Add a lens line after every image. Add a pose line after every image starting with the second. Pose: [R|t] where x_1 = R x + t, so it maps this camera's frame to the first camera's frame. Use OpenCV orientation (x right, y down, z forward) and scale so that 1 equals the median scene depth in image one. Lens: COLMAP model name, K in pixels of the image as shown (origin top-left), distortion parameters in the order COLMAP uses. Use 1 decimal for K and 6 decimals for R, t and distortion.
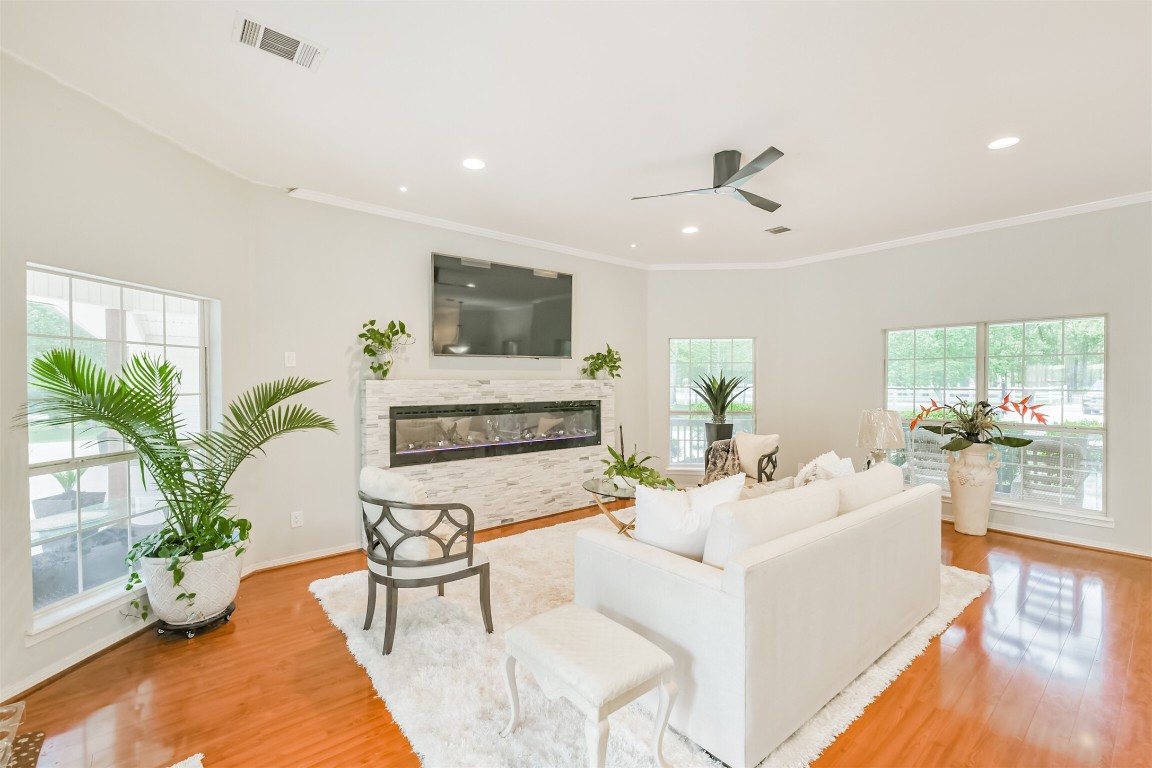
lens RADIAL K [[490.2, 0, 575.5], [0, 490.2, 385.8], [0, 0, 1]] dist [0.018474, -0.007290]
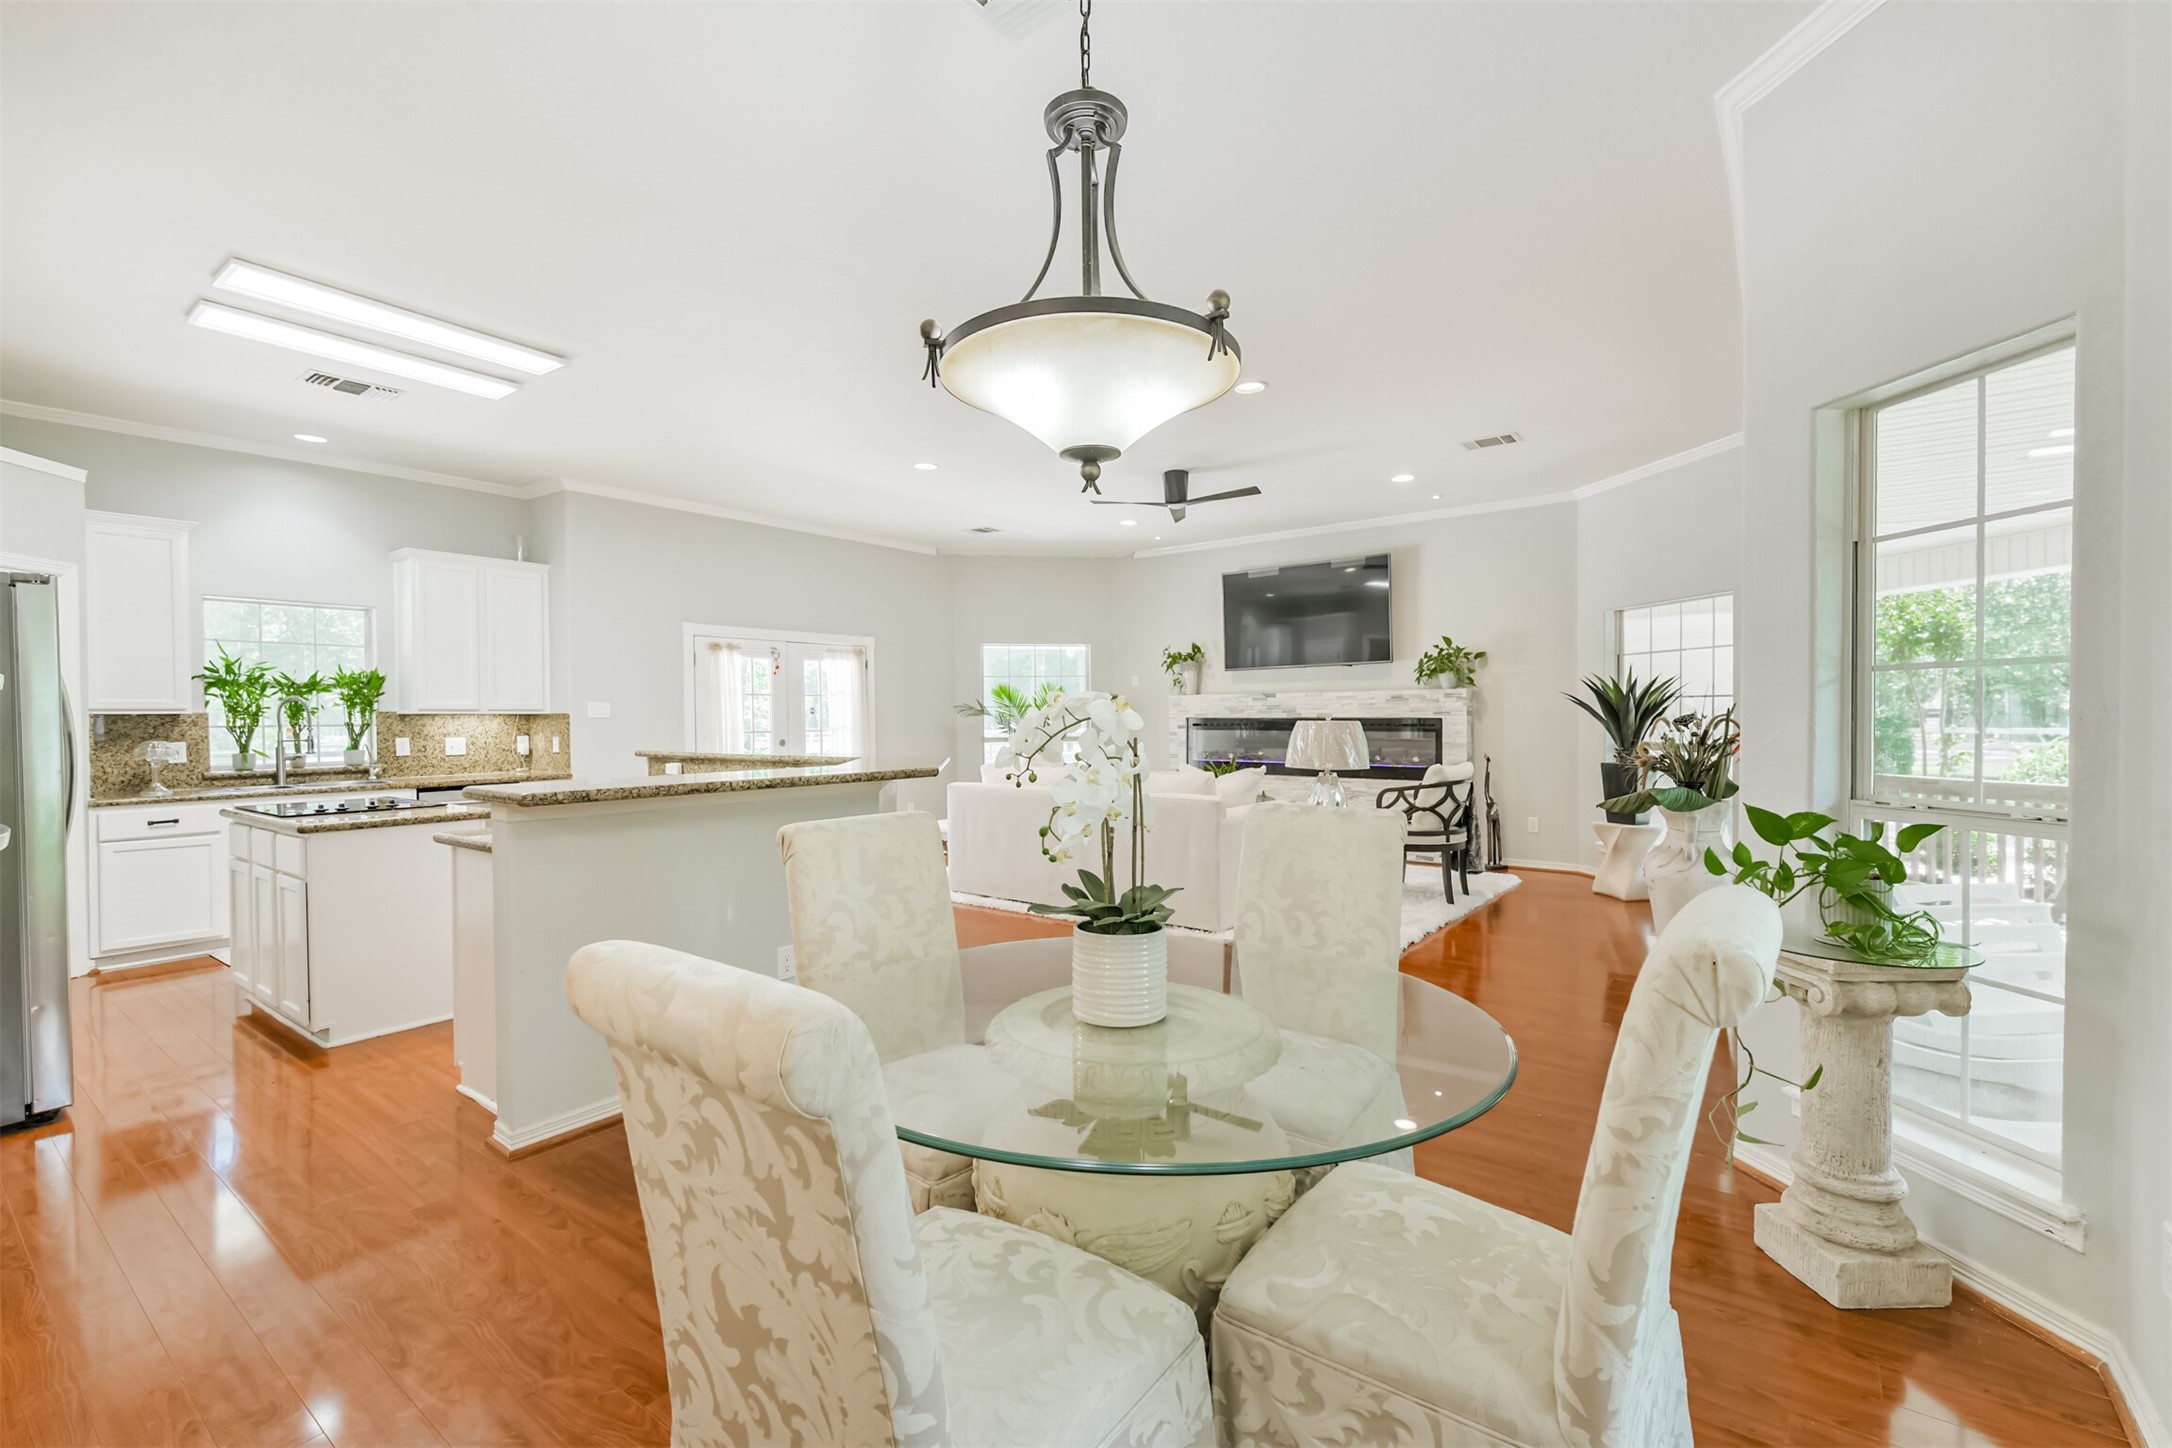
lens RADIAL K [[924.2, 0, 1079.4], [0, 924.2, 732.2], [0, 0, 1]] dist [0.018474, -0.007290]
pose [[0.235784, 0.016226, -0.971670, 1.555035], [-0.003560, 0.999868, 0.015833, 0.038770], [0.971799, -0.000274, 0.235811, 0.230102]]
